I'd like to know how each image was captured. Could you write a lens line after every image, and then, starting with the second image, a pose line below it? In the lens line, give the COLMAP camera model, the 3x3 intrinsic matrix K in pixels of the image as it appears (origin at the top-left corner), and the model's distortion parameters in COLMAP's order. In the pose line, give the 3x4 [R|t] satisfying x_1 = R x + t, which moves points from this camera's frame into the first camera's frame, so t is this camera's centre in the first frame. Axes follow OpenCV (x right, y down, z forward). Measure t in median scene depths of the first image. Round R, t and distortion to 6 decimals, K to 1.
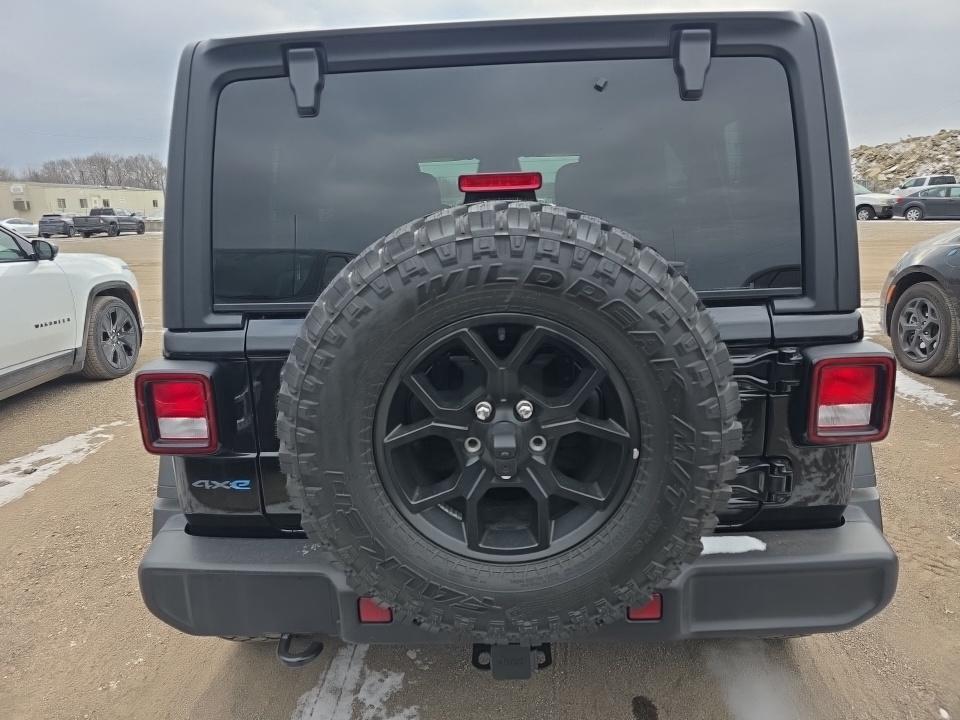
lens RADIAL K [[642.5, 0, 480.9], [0, 642.5, 358.4], [0, 0, 1]] dist [0.051686, -0.018143]
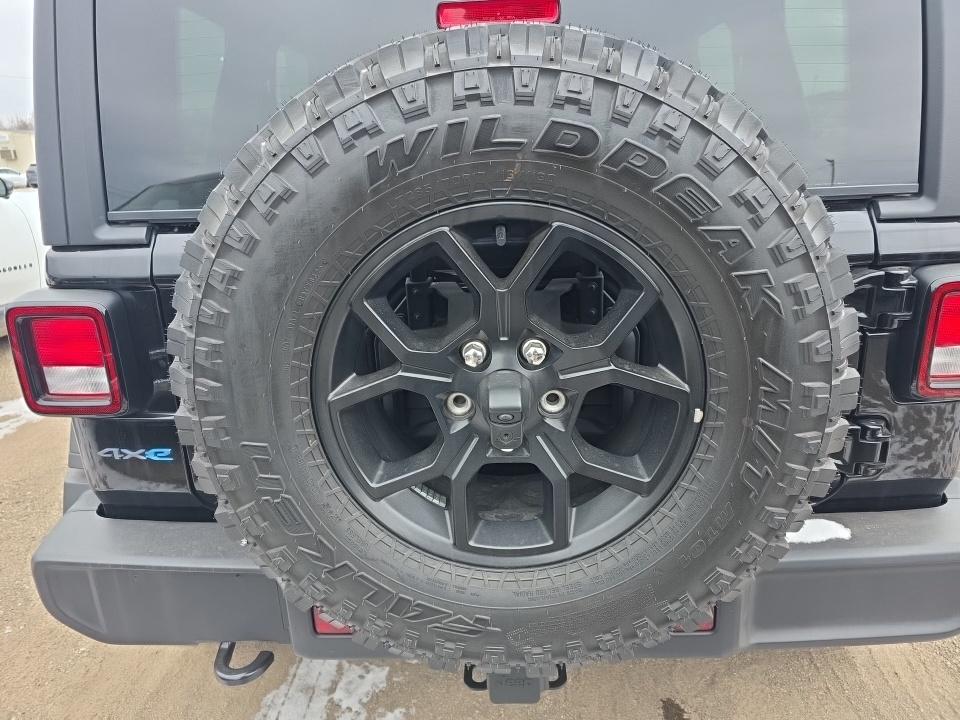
lens RADIAL K [[642.5, 0, 475.4], [0, 642.5, 361.4], [0, 0, 1]] dist [0.051686, -0.018143]
pose [[0.999896, -0.003425, -0.014007, 0.014602], [0.004444, 0.997296, 0.073358, 0.038443], [0.013718, -0.073413, 0.997207, 0.308217]]
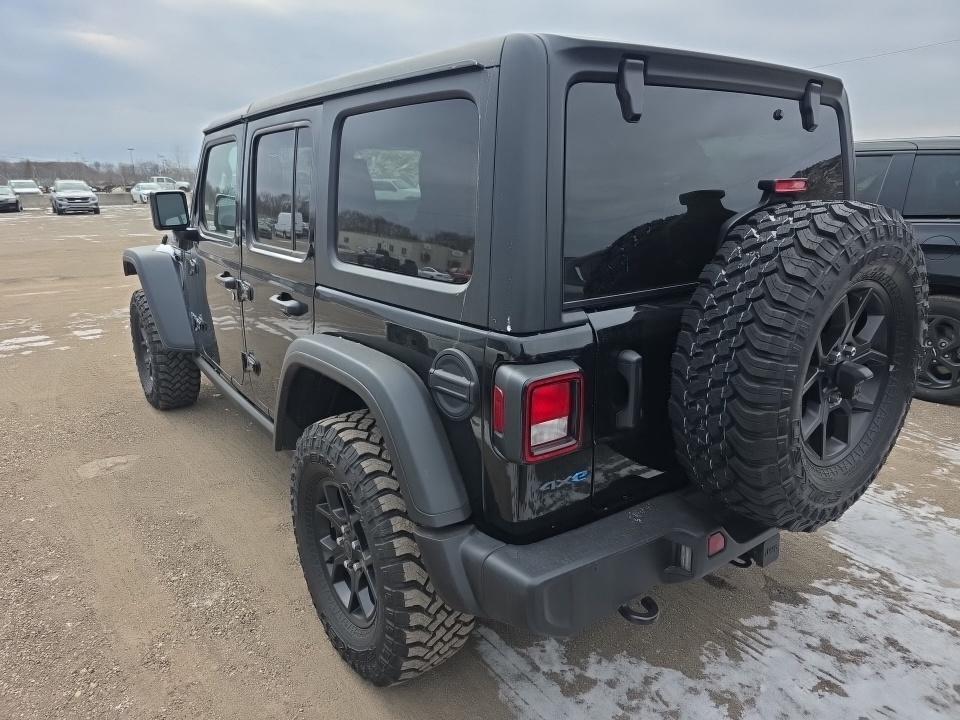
lens RADIAL K [[642.5, 0, 479.1], [0, 642.5, 360.4], [0, 0, 1]] dist [0.051686, -0.018143]
pose [[0.780267, -0.147068, 0.607910, -1.336473], [0.135609, 0.988620, 0.065114, -0.090541], [-0.610569, 0.031632, 0.791331, 0.355112]]
